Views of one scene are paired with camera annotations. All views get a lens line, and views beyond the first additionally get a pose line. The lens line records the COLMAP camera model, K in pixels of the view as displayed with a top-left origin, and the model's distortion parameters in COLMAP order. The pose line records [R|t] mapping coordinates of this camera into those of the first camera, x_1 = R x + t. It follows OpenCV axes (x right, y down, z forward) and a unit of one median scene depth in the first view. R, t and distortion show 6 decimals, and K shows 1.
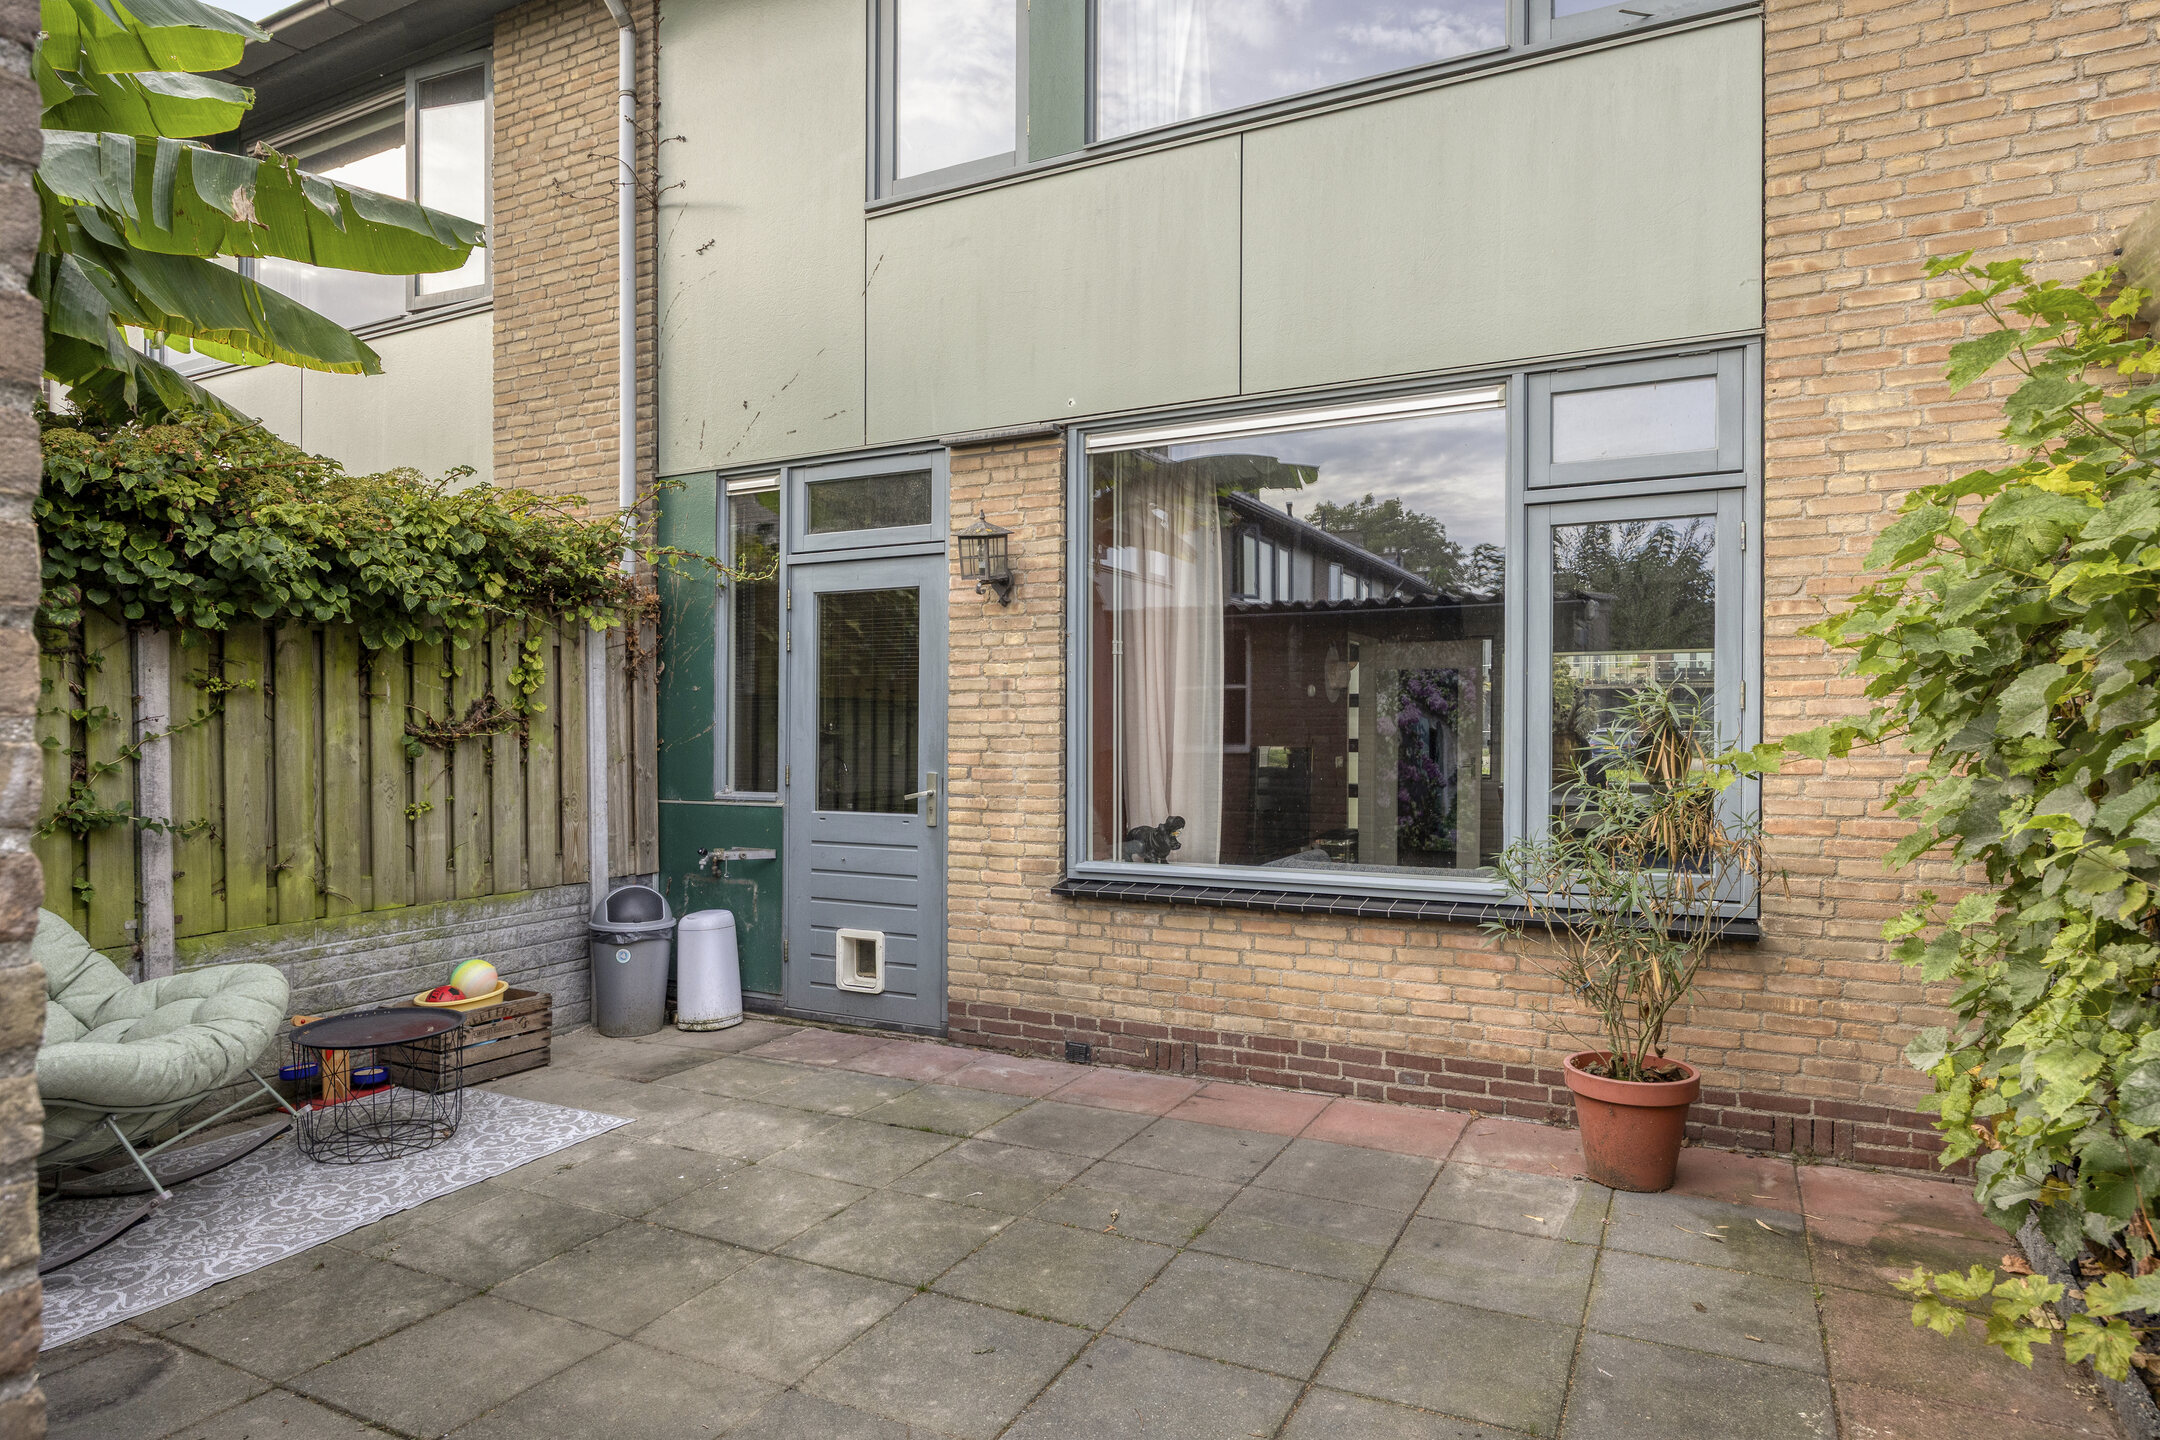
lens RADIAL K [[1241.6, 0, 1074.9], [0, 1241.6, 715.1], [0, 0, 1]] dist [-0.008004, 0.001887]
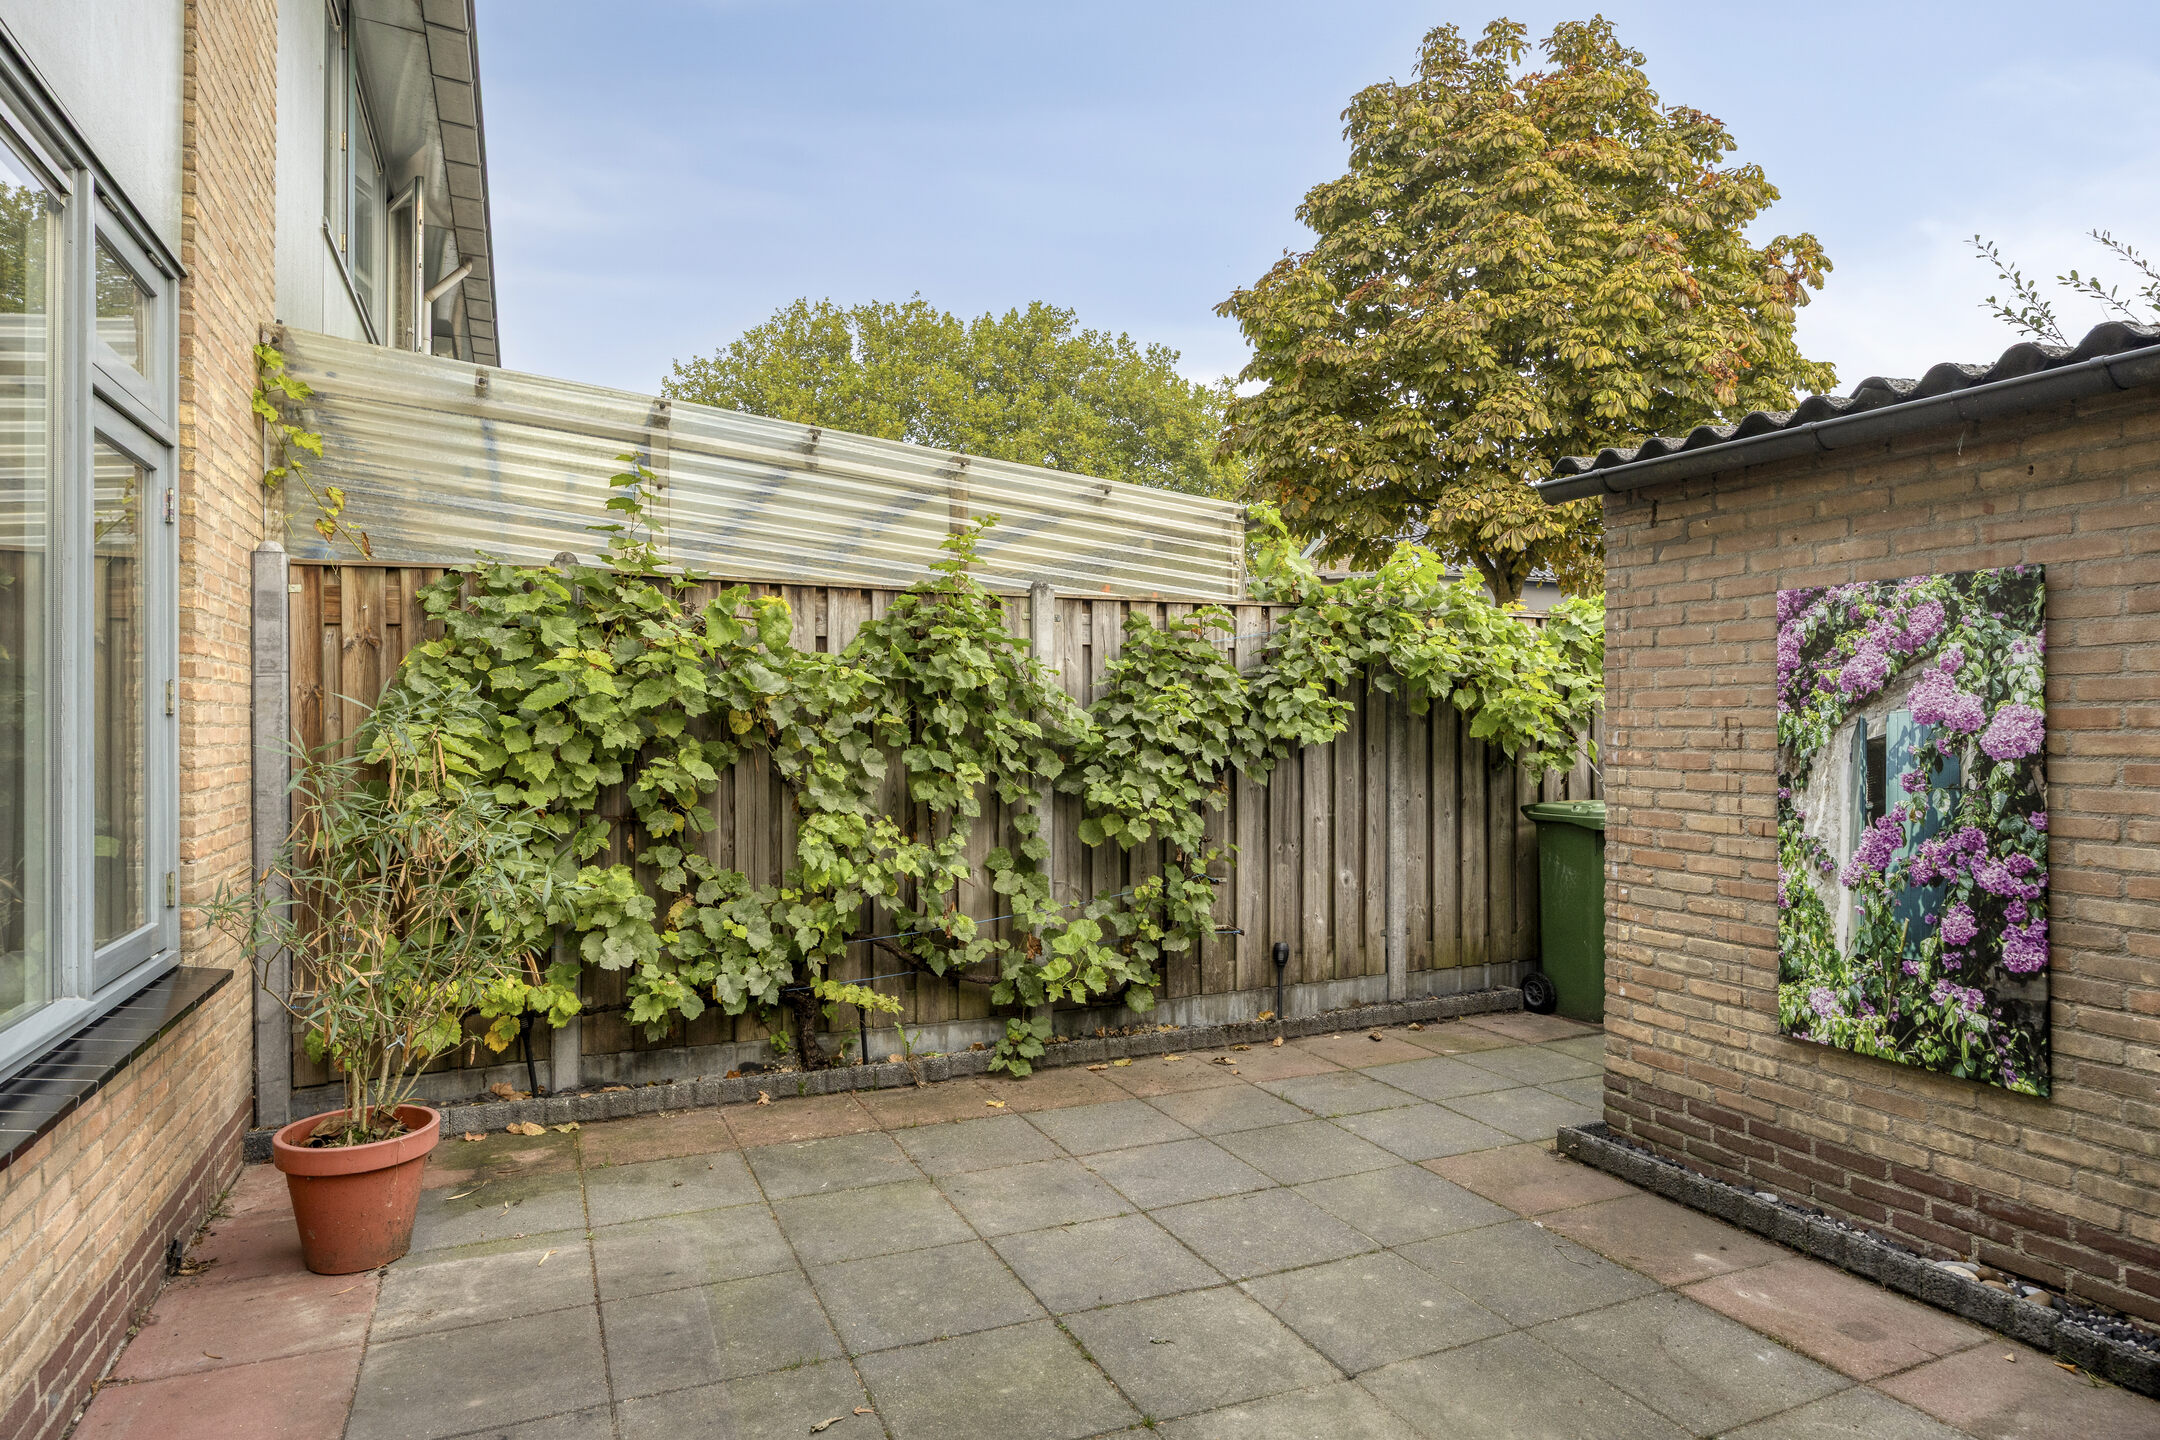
lens RADIAL K [[1241.6, 0, 1082.2], [0, 1241.6, 720.1], [0, 0, 1]] dist [-0.008004, 0.001887]
pose [[-0.778667, 0.003734, 0.627427, -0.585666], [-0.000848, 0.999975, -0.007003, 0.004784], [-0.627437, -0.005985, -0.778644, 1.616350]]
